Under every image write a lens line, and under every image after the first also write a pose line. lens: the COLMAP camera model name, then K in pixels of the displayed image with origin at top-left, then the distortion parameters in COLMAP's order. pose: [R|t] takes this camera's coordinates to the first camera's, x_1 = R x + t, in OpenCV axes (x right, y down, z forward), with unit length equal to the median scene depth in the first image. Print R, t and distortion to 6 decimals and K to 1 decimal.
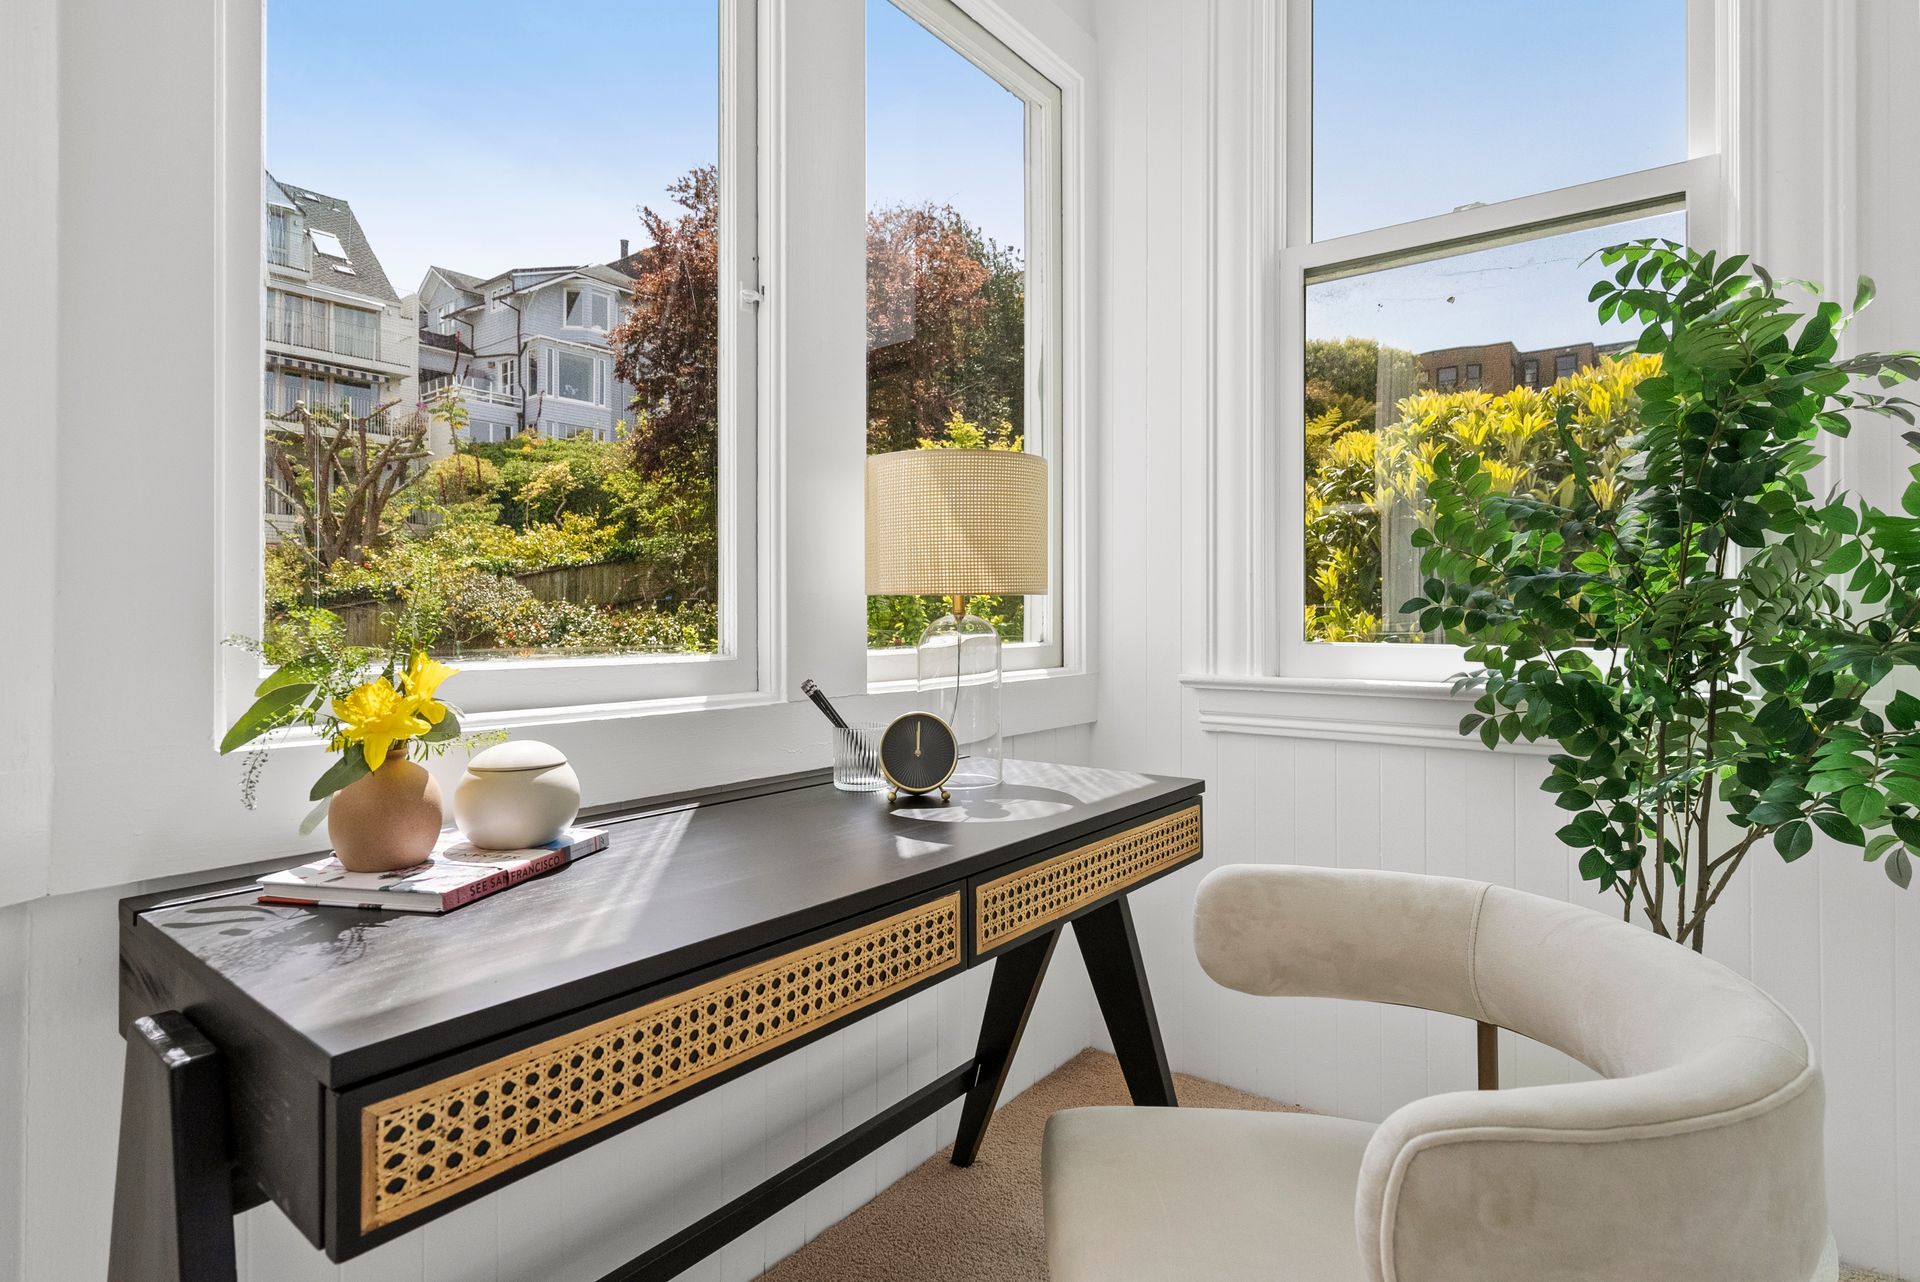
lens RADIAL K [[944.9, 0, 976.4], [0, 944.9, 632.5], [0, 0, 1]] dist [-0.002518, 0.003338]
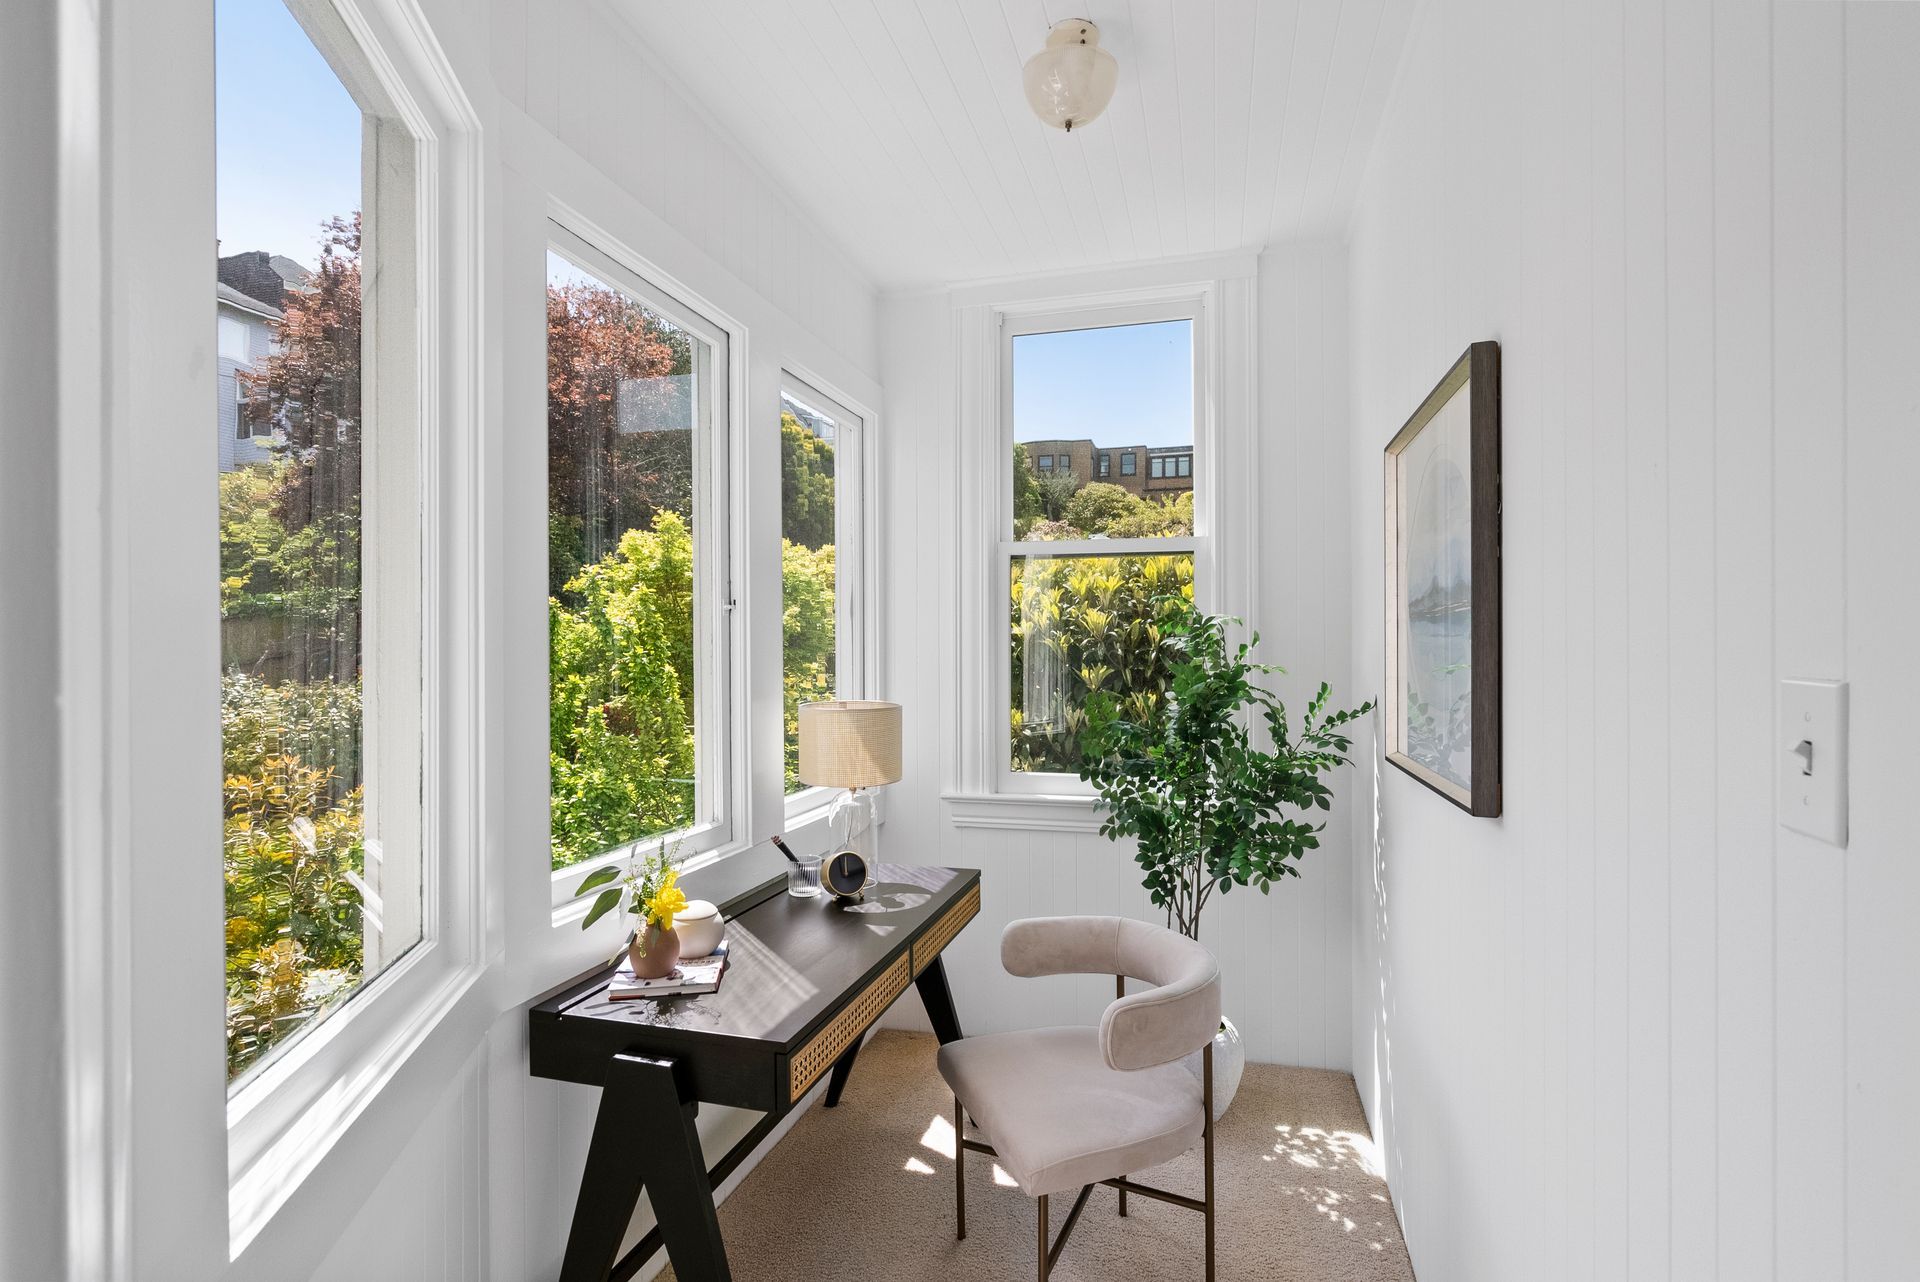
lens RADIAL K [[944.9, 0, 960.1], [0, 944.9, 656.1], [0, 0, 1]] dist [-0.002518, 0.003338]
pose [[0.925417, -0.012671, 0.378738, -0.555972], [0.005495, 0.999784, 0.020022, -0.338115], [-0.378910, -0.016447, 0.925287, -0.795199]]
